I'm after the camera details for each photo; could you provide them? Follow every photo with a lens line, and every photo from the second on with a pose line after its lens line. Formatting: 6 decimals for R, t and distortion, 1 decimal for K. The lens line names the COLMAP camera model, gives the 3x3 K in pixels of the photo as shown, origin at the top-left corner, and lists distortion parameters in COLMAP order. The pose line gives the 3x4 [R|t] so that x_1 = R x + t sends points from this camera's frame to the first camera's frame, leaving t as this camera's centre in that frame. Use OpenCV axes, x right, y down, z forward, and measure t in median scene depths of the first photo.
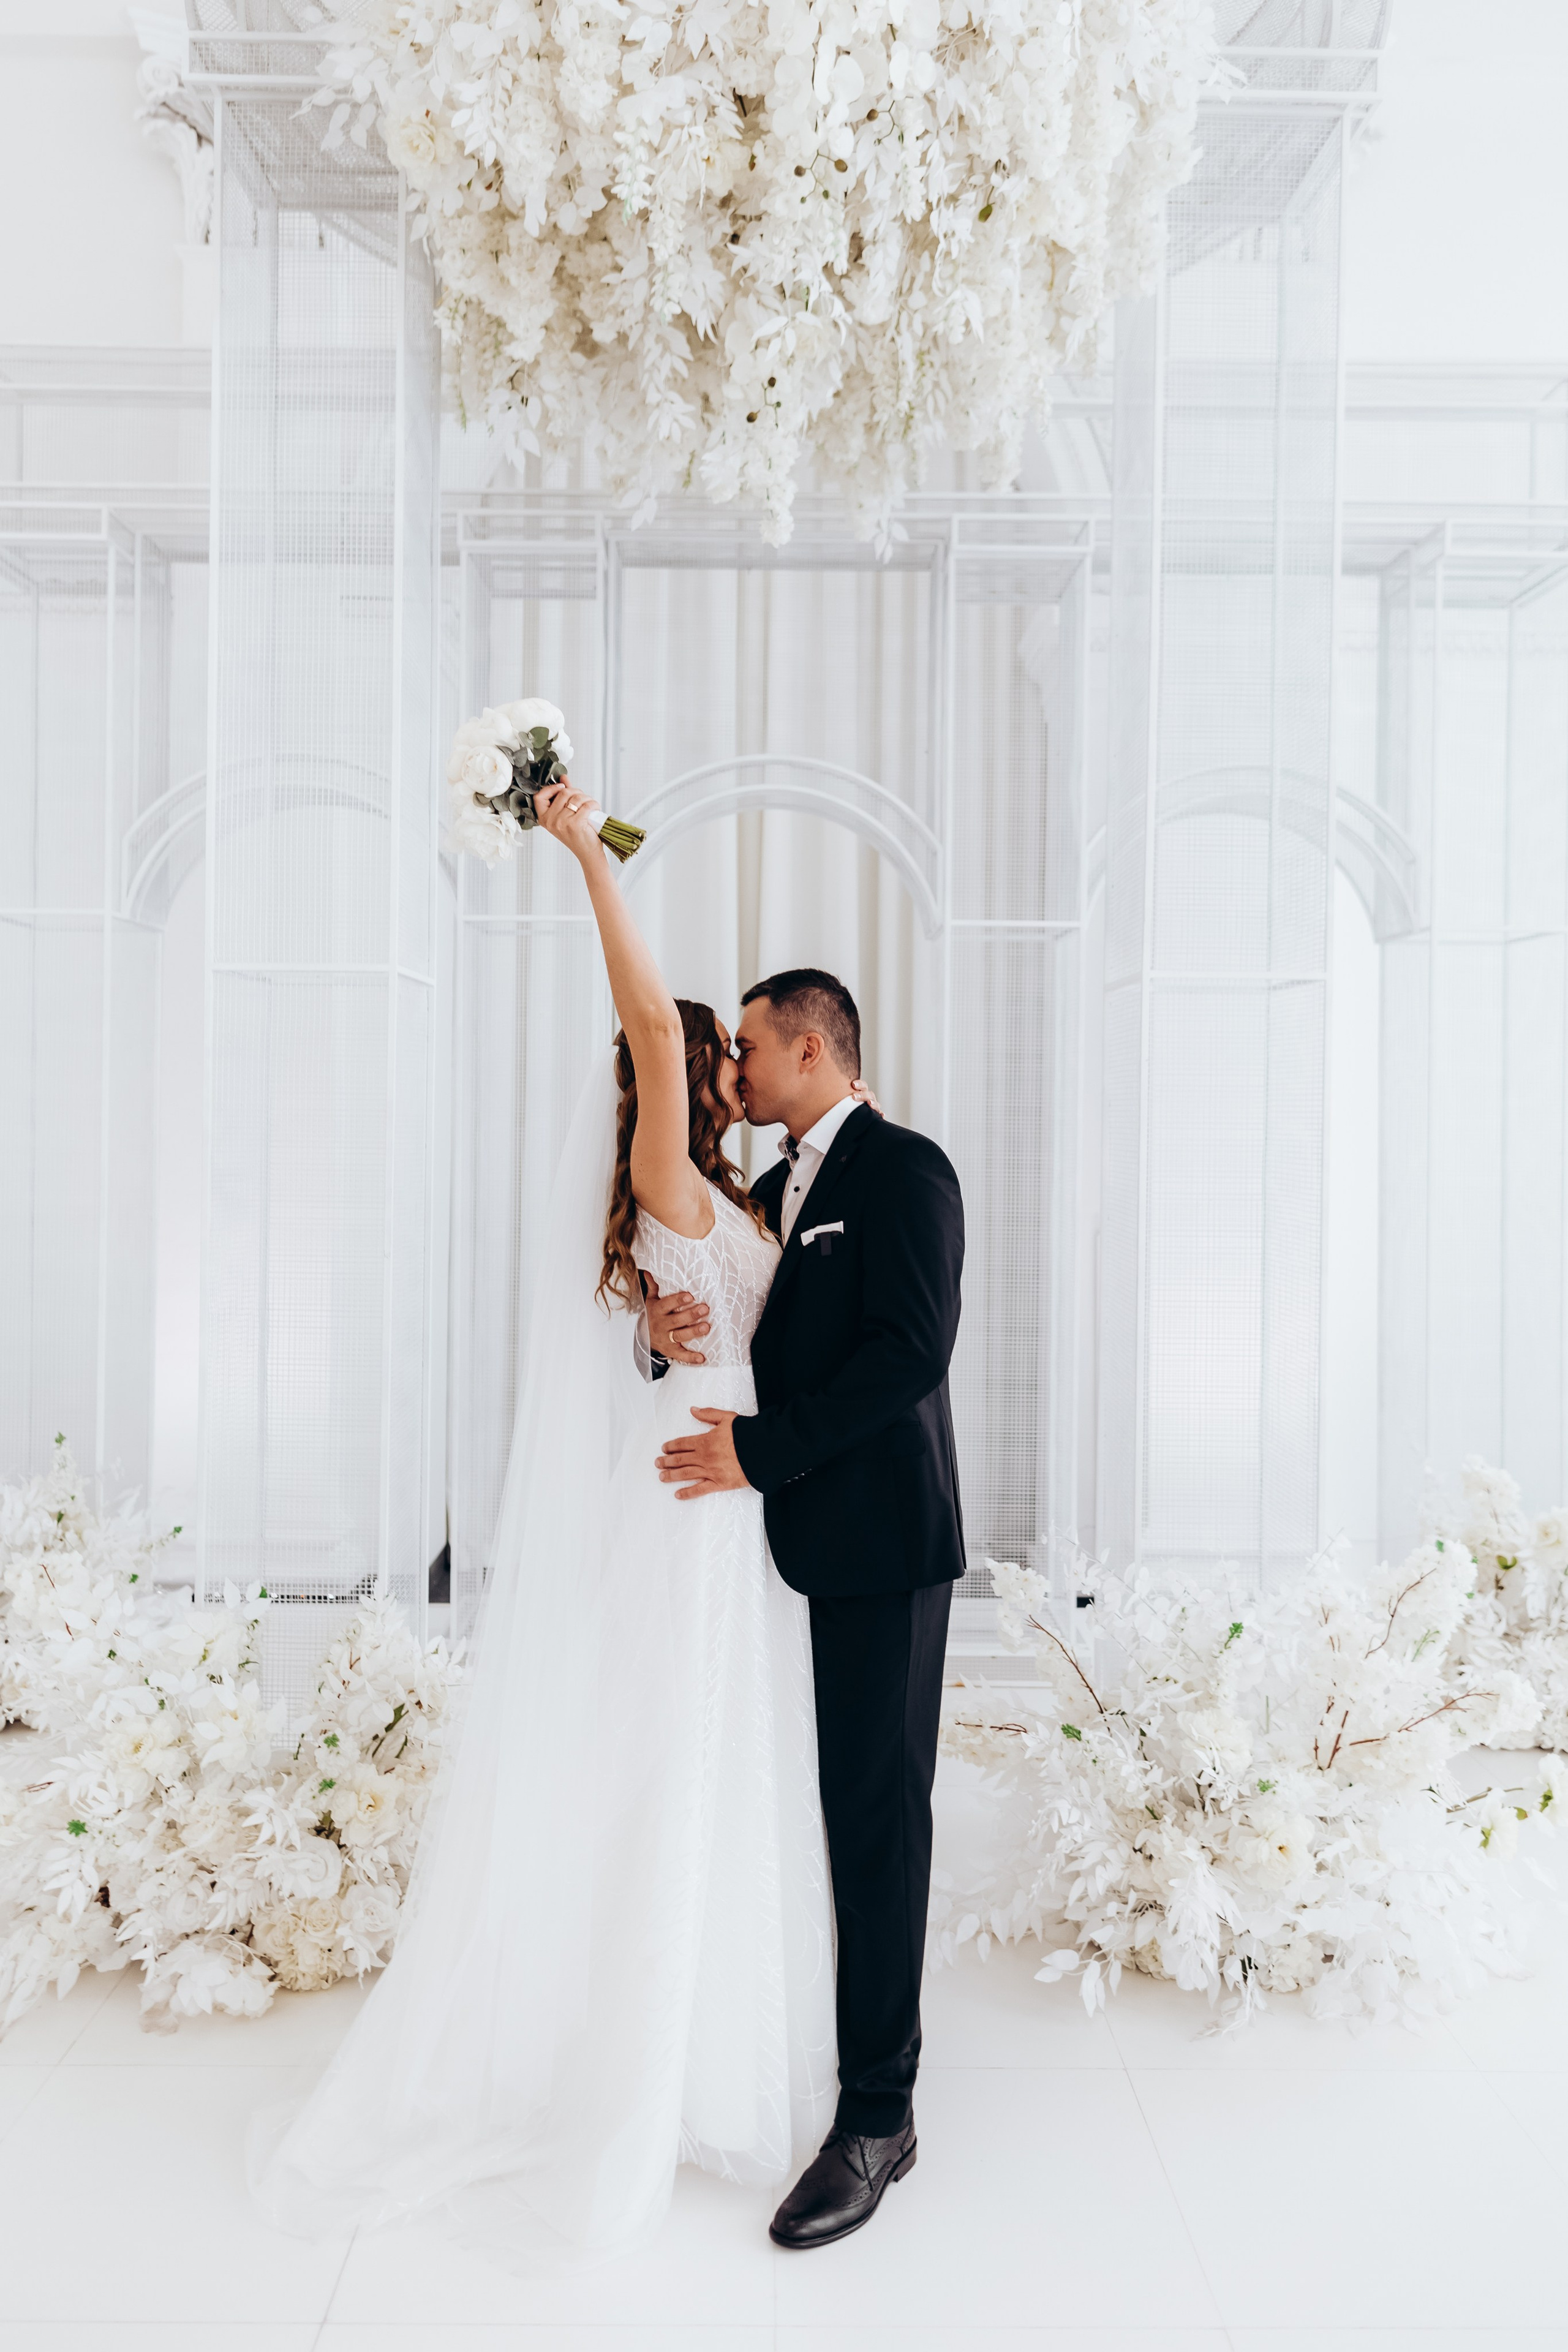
lens RADIAL K [[2108.2, 0, 784.0], [0, 2108.2, 1176.0], [0, 0, 1]] dist [-0.000393, -0.005992]
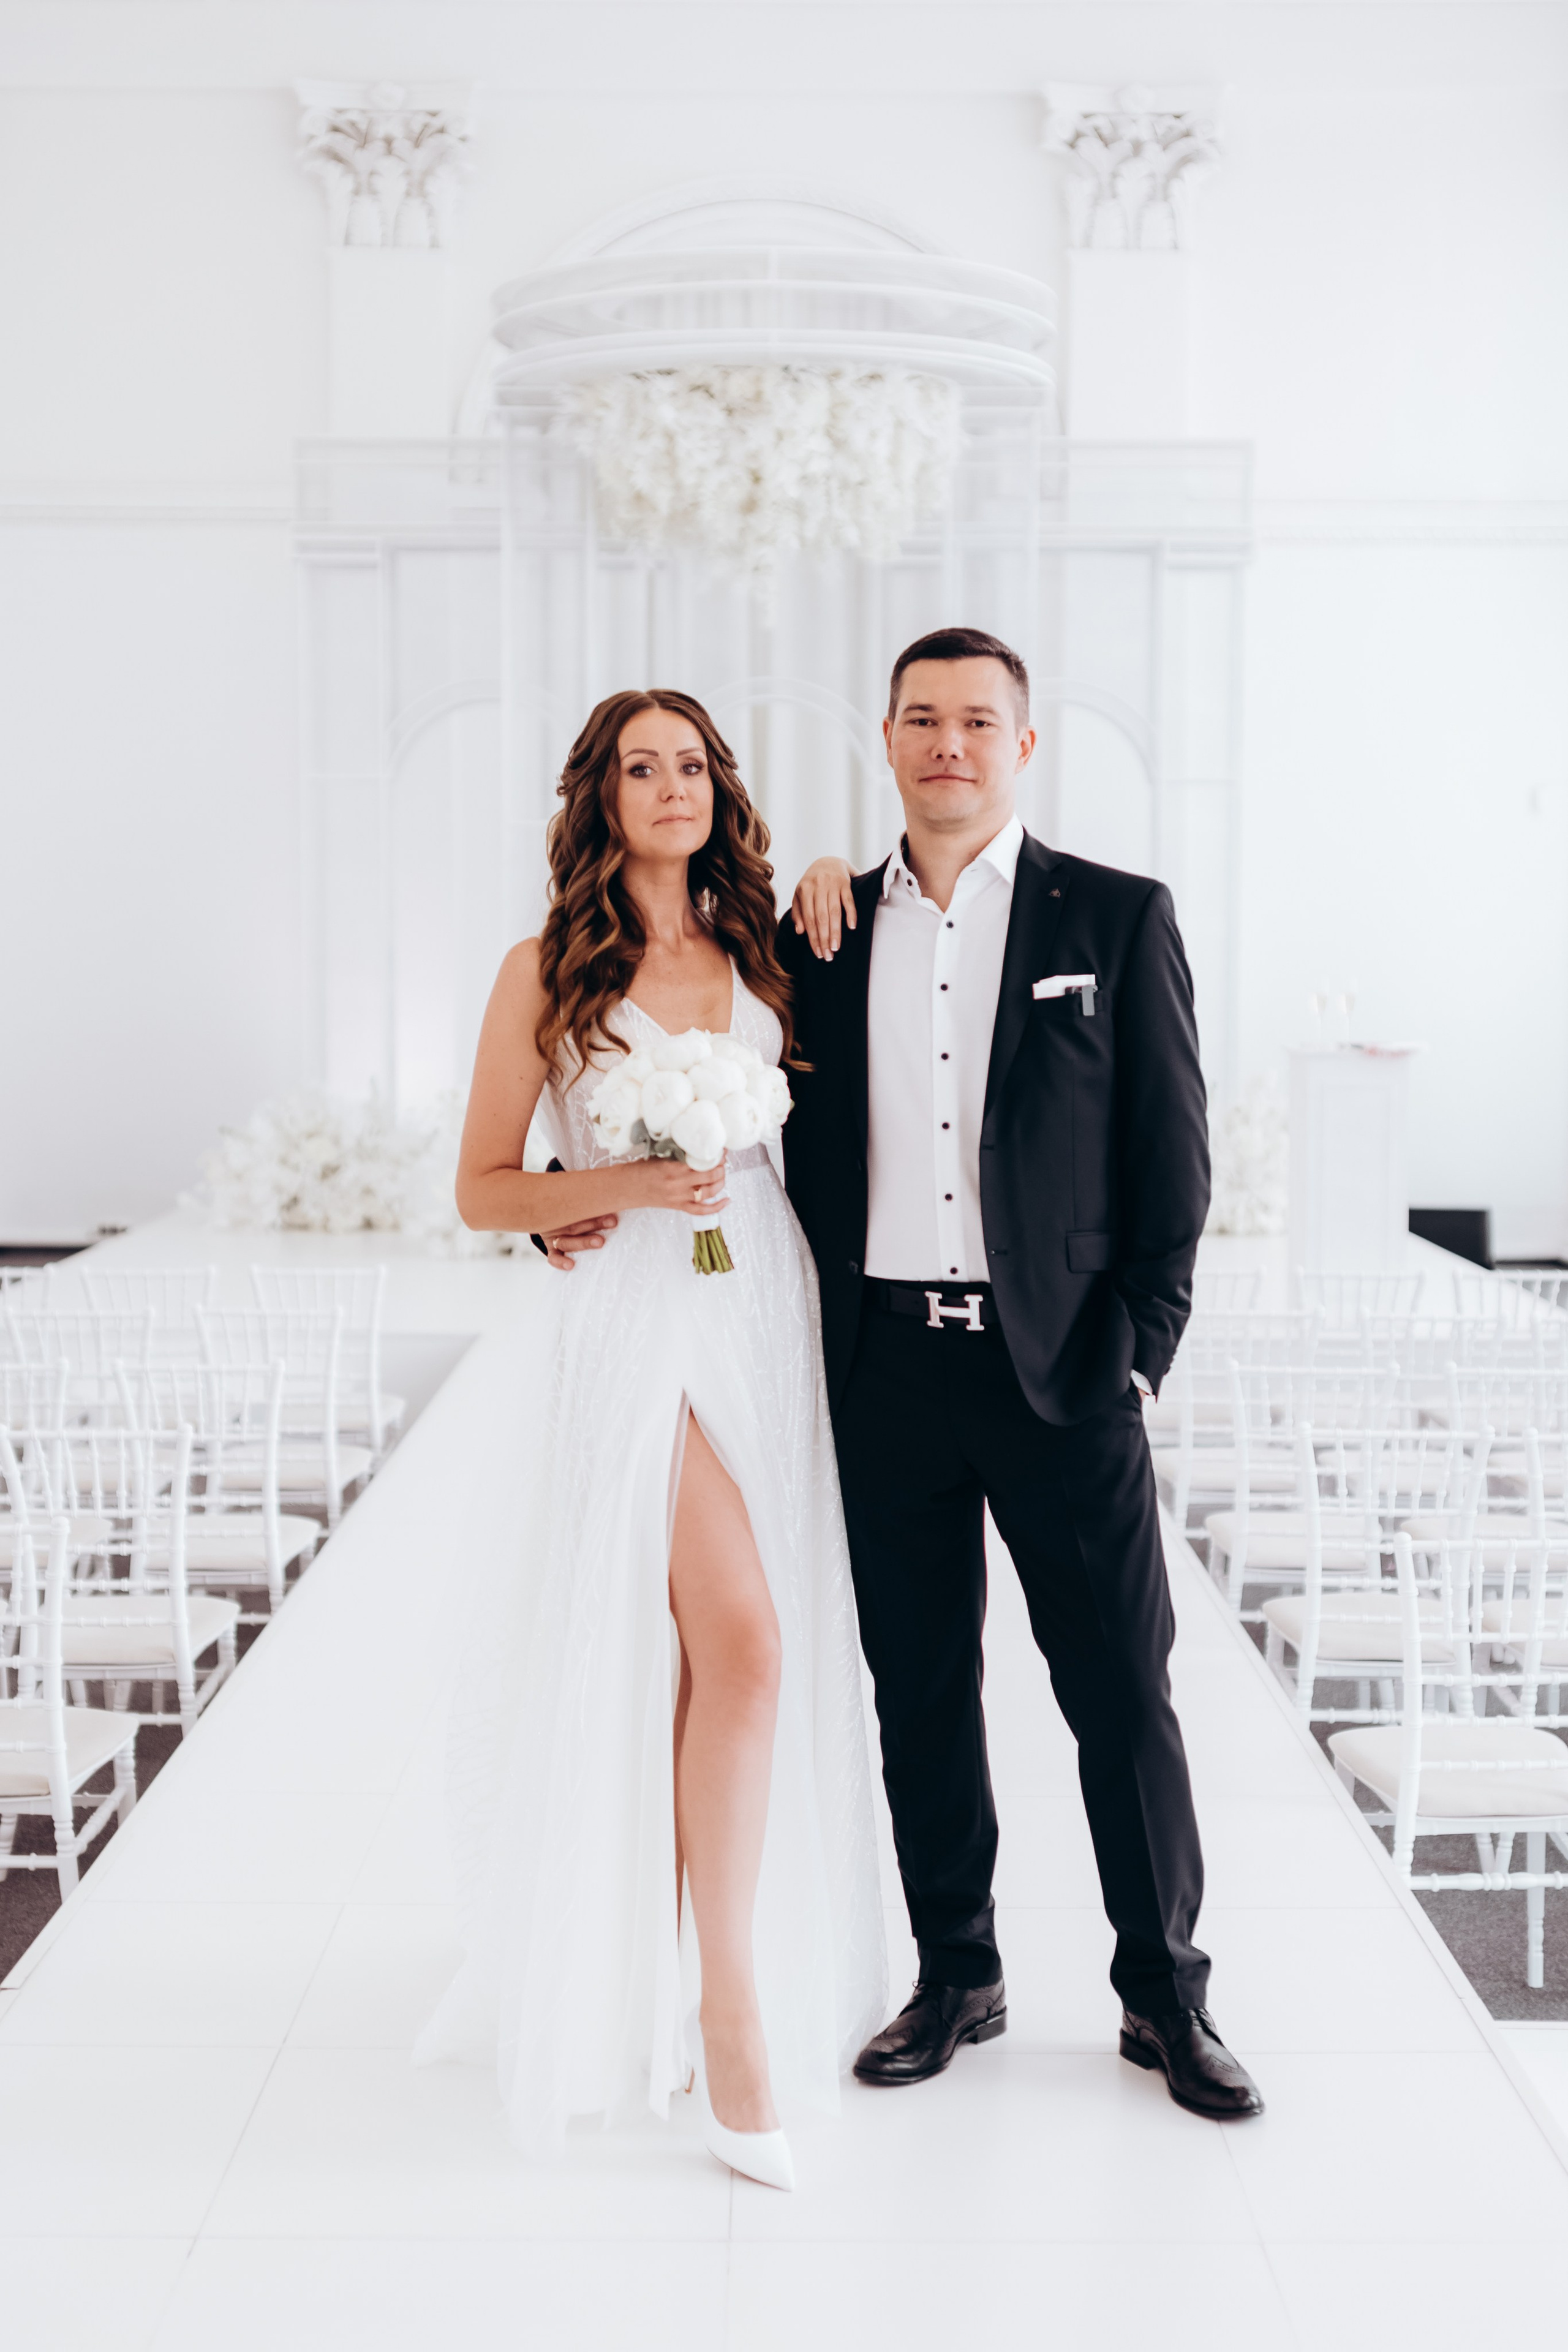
lens RADIAL K [[3233.9, 0, 784.0], [0, 3233.9, 1176.0], [0, 0, 1]] dist [-0.015793, -0.062813]
pose [[0.999906, -0.007806, -0.011274, 0.051349], [0.008396, 0.998546, 0.053256, 0.098984], [0.010842, -0.053345, 0.998517, -2.648071]]
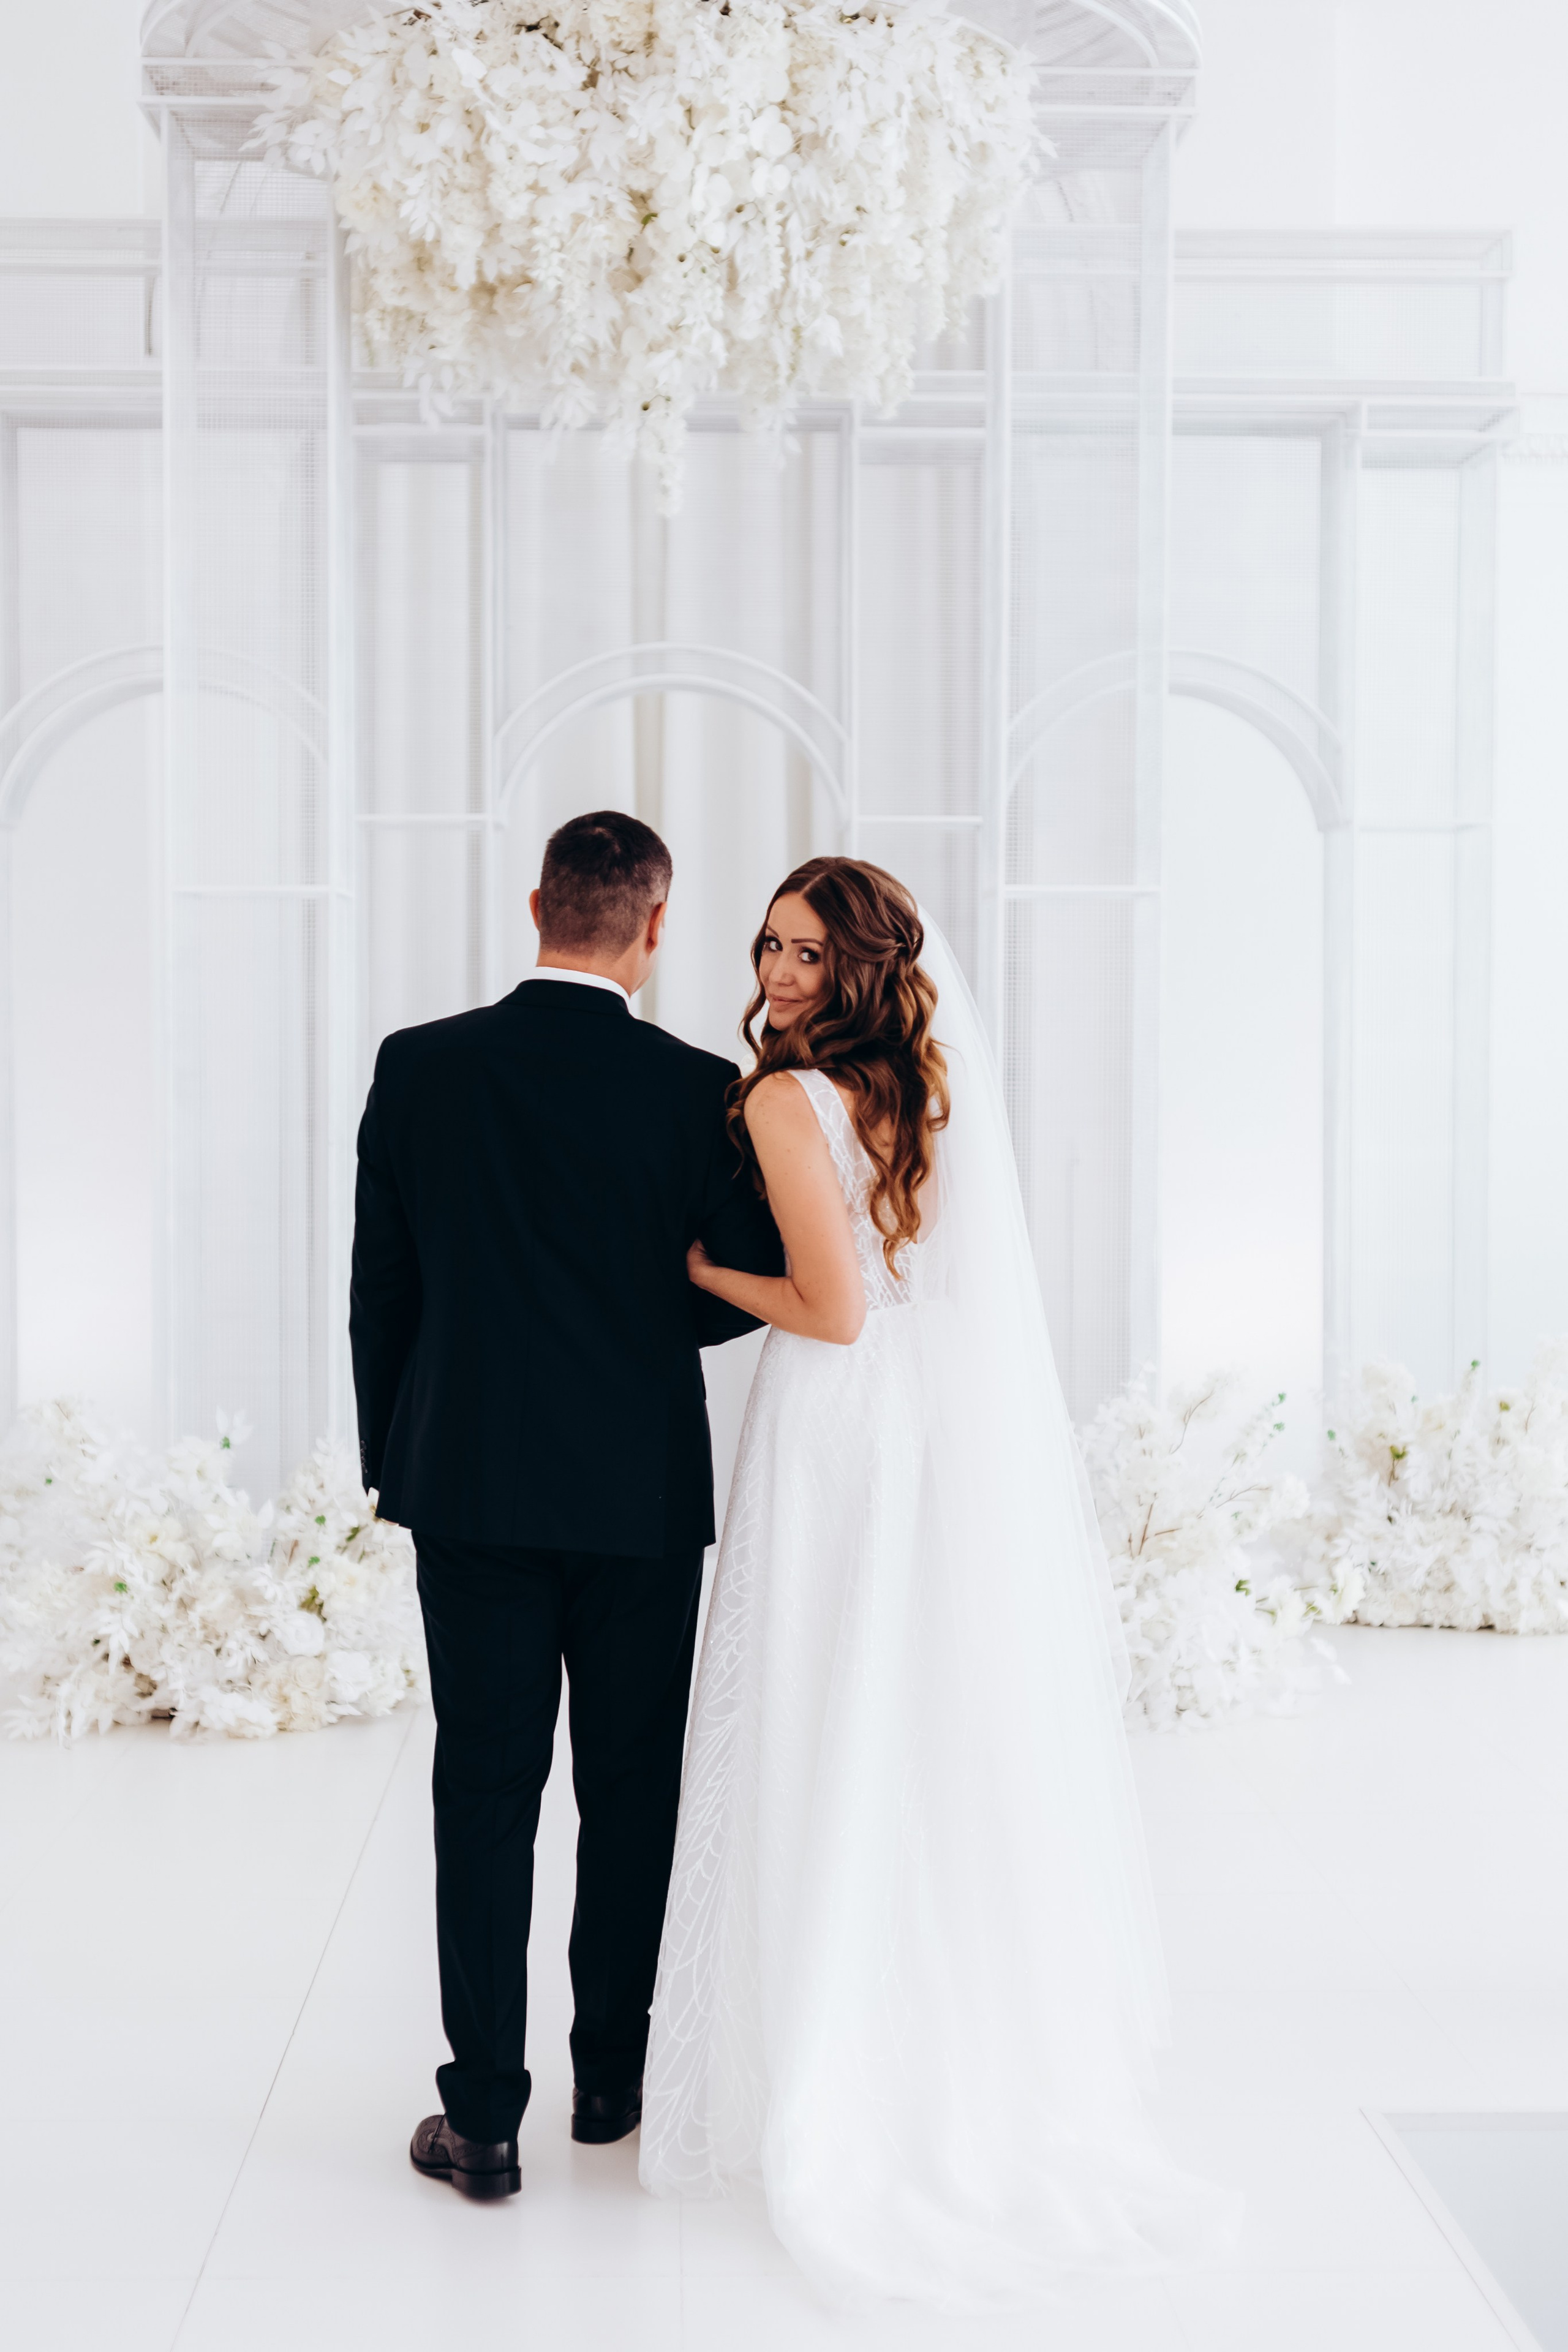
lens RADIAL K [[3682.6, 0, 818.8], [0, 3682.6, 1253.8], [0, 0, 1]] dist [-0.004771, 0.015014]
pose [[0.999545, -0.011146, 0.028027, 0.019610], [0.010292, 0.999484, 0.030434, 0.045431], [-0.028352, -0.030131, 0.999144, -1.135910]]
